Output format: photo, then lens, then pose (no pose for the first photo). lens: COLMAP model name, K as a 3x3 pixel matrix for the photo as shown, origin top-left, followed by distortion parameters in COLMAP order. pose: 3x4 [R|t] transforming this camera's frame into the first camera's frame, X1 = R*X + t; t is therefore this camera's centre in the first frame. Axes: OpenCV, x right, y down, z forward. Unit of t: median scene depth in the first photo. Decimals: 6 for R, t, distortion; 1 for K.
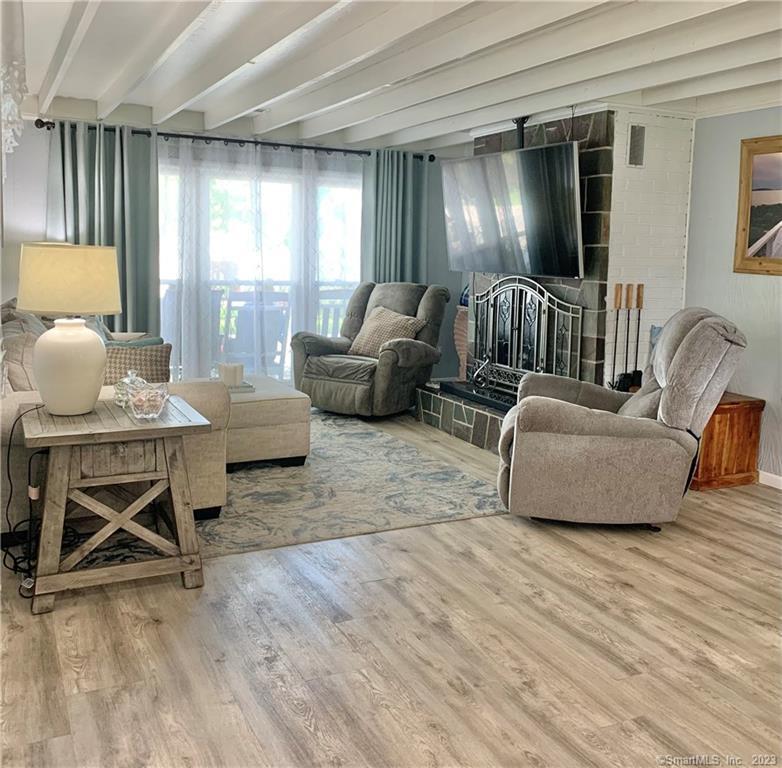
lens RADIAL K [[805.0, 0, 391.0], [0, 805.0, 384.0], [0, 0, 1]] dist [0.010512, 0.006758]
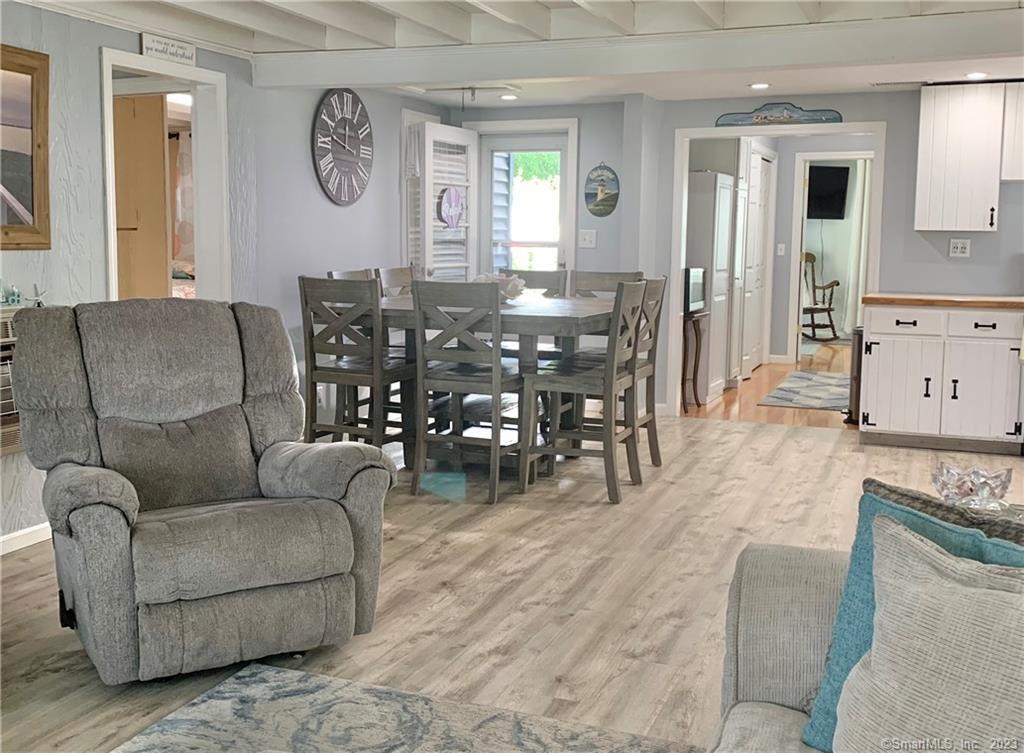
lens RADIAL K [[1068.8, 0, 512.0], [0, 1068.8, 376.5], [0, 0, 1]] dist [0.022602, -0.002767]
pose [[-0.666120, -0.128889, 0.734623, -0.658204], [0.110099, 0.957172, 0.267767, -0.311199], [-0.737673, 0.259246, -0.623401, 1.744693]]
